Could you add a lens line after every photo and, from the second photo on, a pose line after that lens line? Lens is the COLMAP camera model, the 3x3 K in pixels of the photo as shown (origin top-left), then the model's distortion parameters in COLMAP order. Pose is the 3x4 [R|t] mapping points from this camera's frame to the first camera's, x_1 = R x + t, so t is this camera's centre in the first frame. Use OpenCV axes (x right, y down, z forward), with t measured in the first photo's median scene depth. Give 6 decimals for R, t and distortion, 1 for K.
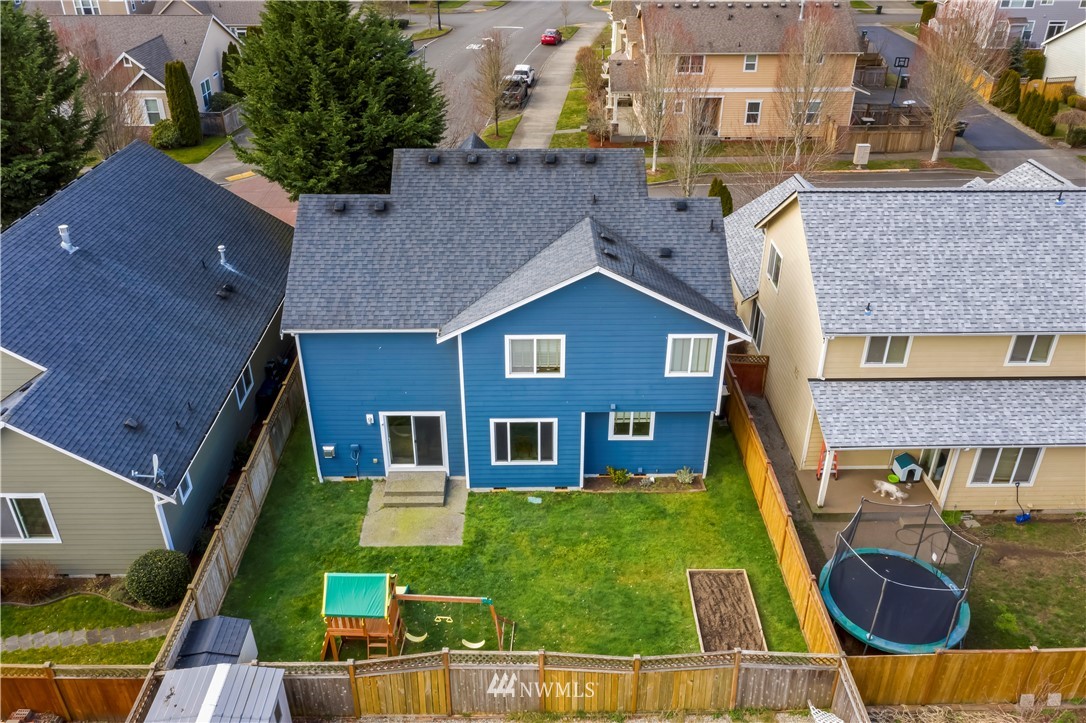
lens RADIAL K [[863.3, 0, 543.0], [0, 863.3, 361.5], [0, 0, 1]] dist [-0.005559, -0.002267]
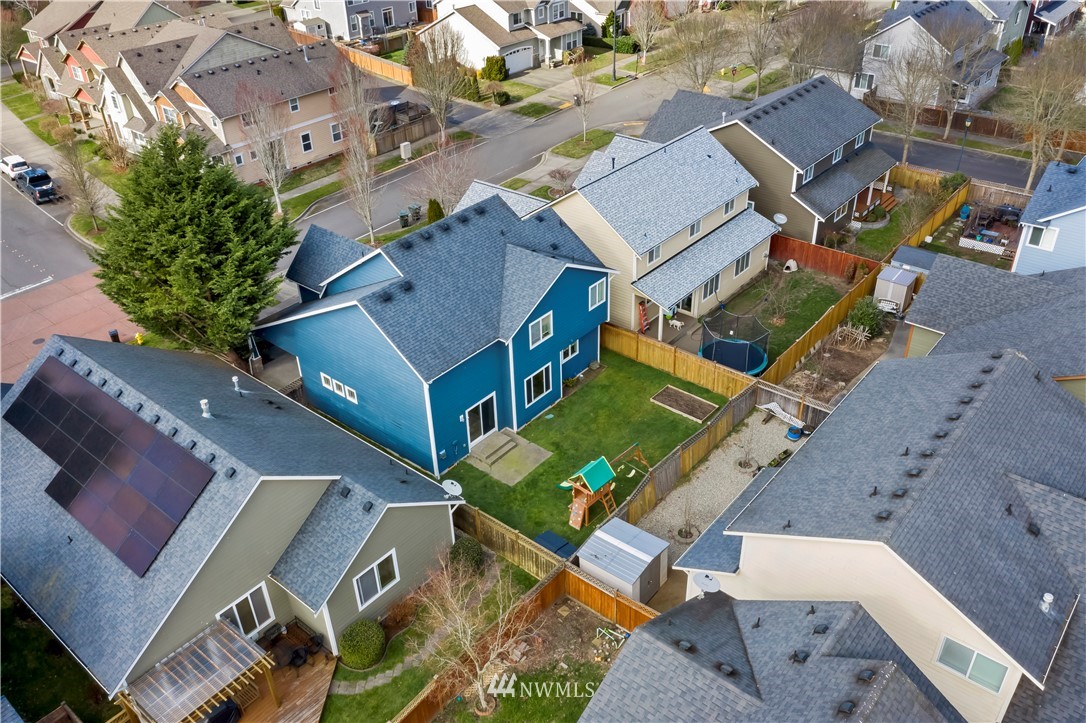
lens RADIAL K [[863.3, 0, 543.0], [0, 863.3, 361.5], [0, 0, 1]] dist [-0.005559, -0.002267]
pose [[0.649036, -0.427788, 0.629086, -1.001892], [0.402447, 0.894808, 0.193274, -0.251961], [-0.645591, 0.127732, 0.752925, -0.226881]]
